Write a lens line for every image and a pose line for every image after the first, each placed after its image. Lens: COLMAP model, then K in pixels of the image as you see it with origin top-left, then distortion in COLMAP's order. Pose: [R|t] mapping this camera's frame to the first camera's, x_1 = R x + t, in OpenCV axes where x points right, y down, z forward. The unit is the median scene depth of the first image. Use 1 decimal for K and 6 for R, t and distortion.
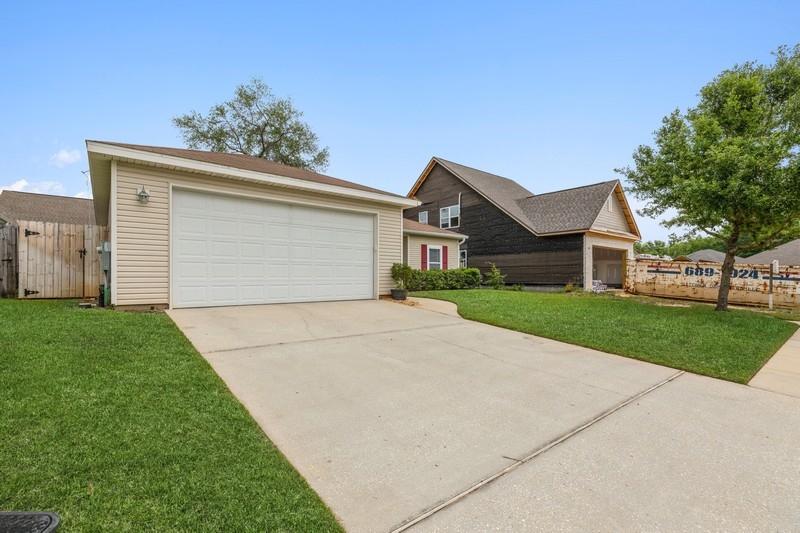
lens RADIAL K [[362.3, 0, 395.6], [0, 362.3, 272.9], [0, 0, 1]] dist [0.008485, -0.001831]
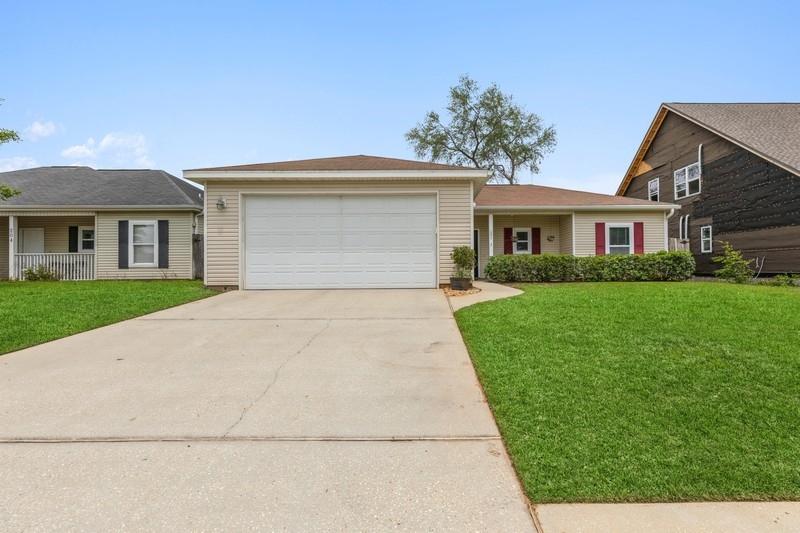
lens RADIAL K [[362.3, 0, 428.4], [0, 362.3, 276.1], [0, 0, 1]] dist [0.008485, -0.001831]
pose [[0.784407, 0.008187, -0.620192, 0.245211], [0.012537, 0.999499, 0.029052, 0.008317], [0.620120, -0.030564, 0.783912, 0.135022]]
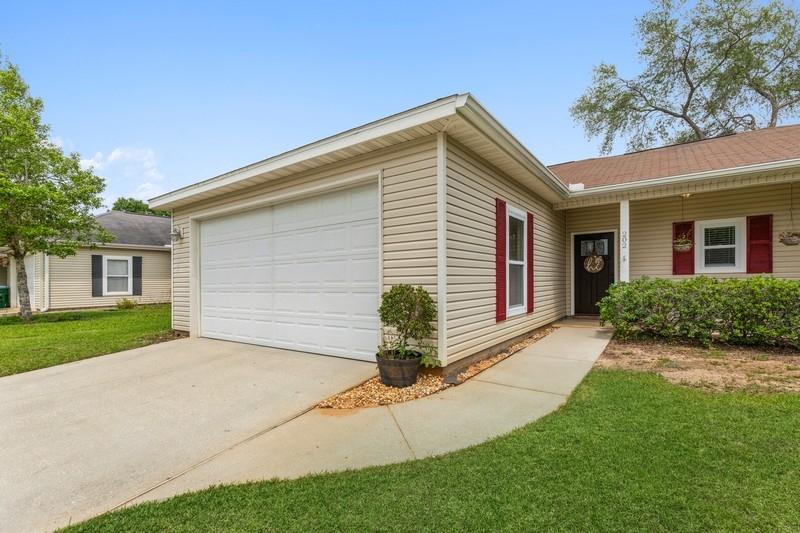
lens RADIAL K [[362.3, 0, 406.2], [0, 362.3, 286.3], [0, 0, 1]] dist [0.008485, -0.001831]
pose [[0.274159, 0.013167, -0.961594, 0.196668], [0.027635, 0.999385, 0.021564, -0.016974], [0.961287, -0.032486, 0.273626, 0.448579]]
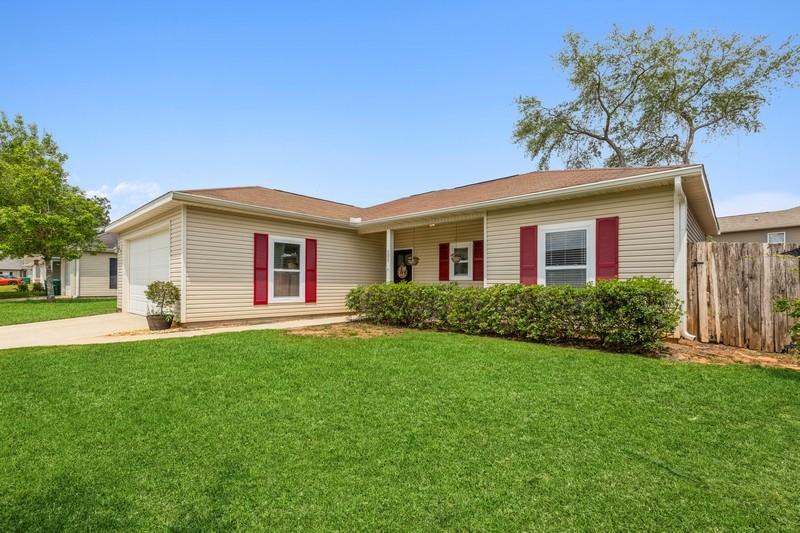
lens RADIAL K [[362.3, 0, 401.3], [0, 362.3, 285.7], [0, 0, 1]] dist [0.008485, -0.001831]
pose [[0.149025, 0.008055, -0.988801, 0.434946], [0.005562, 0.999944, 0.008984, -0.010731], [0.988818, -0.006838, 0.148971, 0.697820]]
